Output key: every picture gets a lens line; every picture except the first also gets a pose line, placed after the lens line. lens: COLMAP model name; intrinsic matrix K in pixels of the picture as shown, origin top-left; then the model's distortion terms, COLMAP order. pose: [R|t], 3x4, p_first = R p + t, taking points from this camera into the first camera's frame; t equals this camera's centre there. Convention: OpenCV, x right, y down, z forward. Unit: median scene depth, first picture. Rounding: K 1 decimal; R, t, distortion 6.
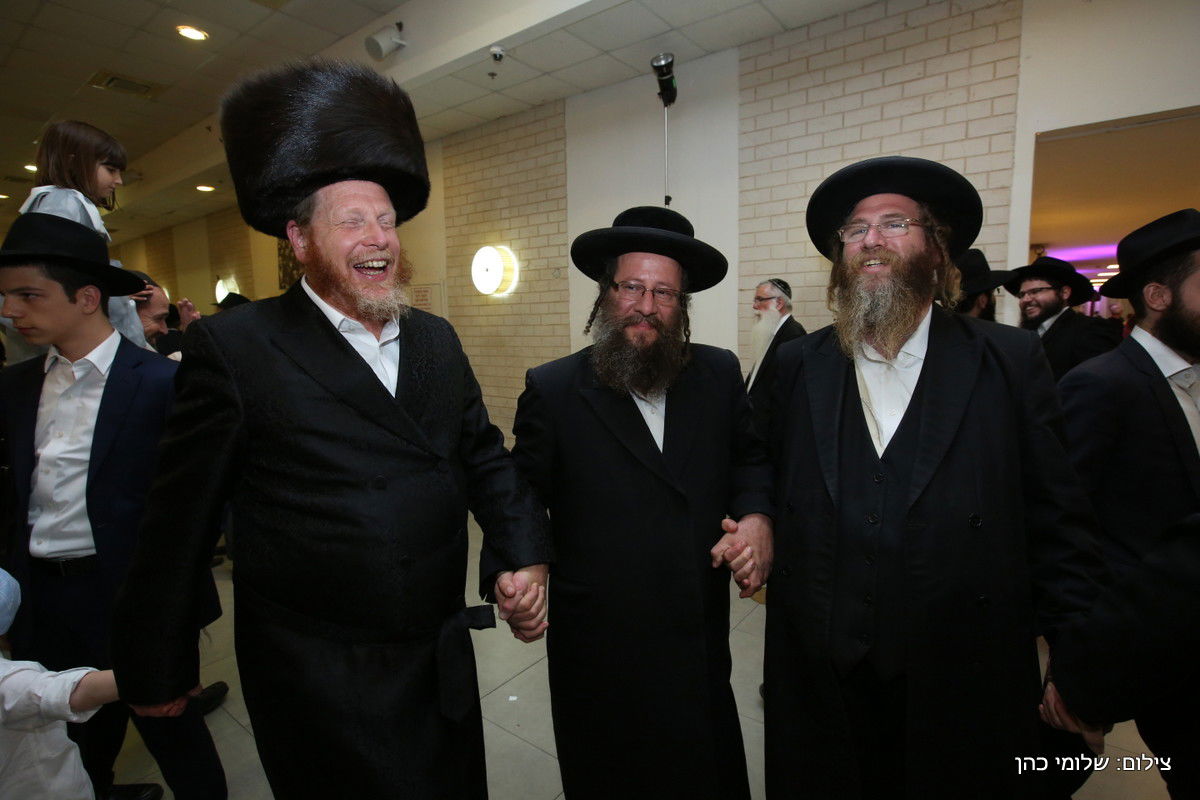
lens RADIAL K [[589.5, 0, 601.5], [0, 589.5, 395.4], [0, 0, 1]] dist [-0.024689, 0.002222]
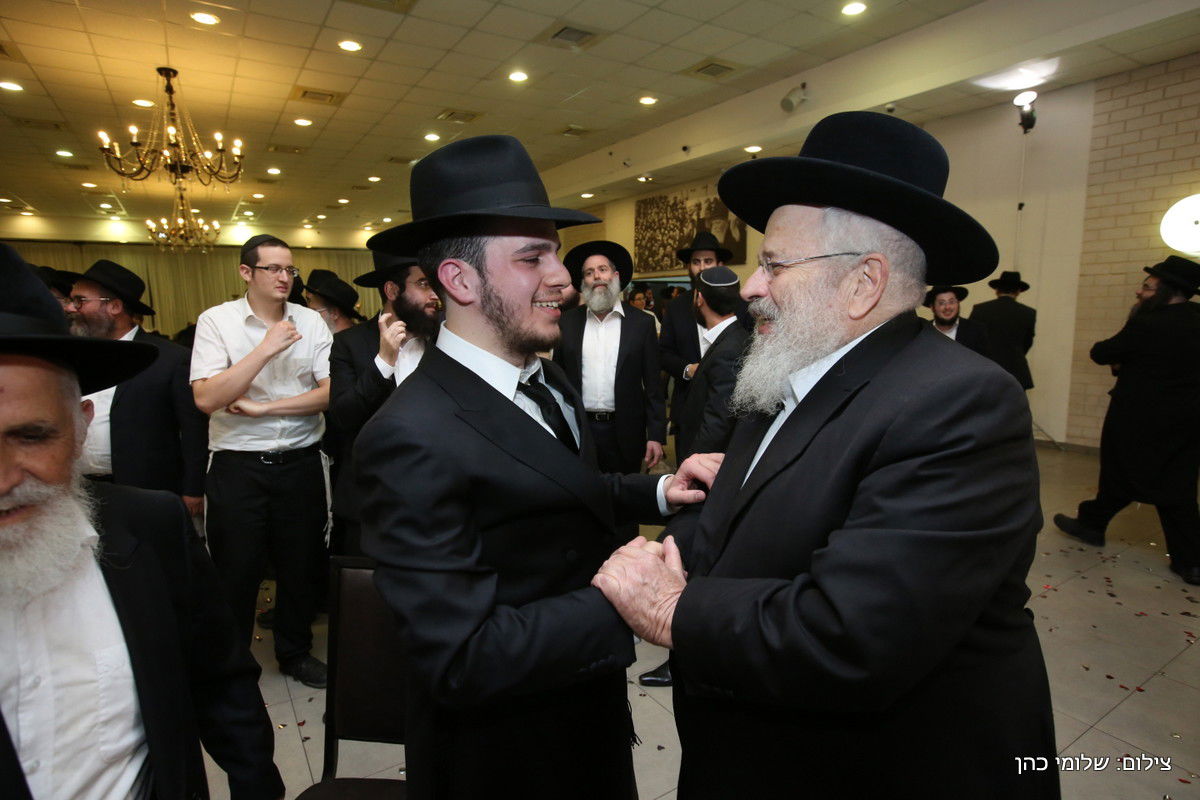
lens RADIAL K [[700.8, 0, 553.9], [0, 700.8, 402.8], [0, 0, 1]] dist [0.007251, 0.002624]
pose [[0.928205, 0.062241, -0.366826, -0.242789], [-0.057655, 0.998061, 0.023459, 0.127940], [0.367575, -0.000625, 0.929994, -0.823179]]
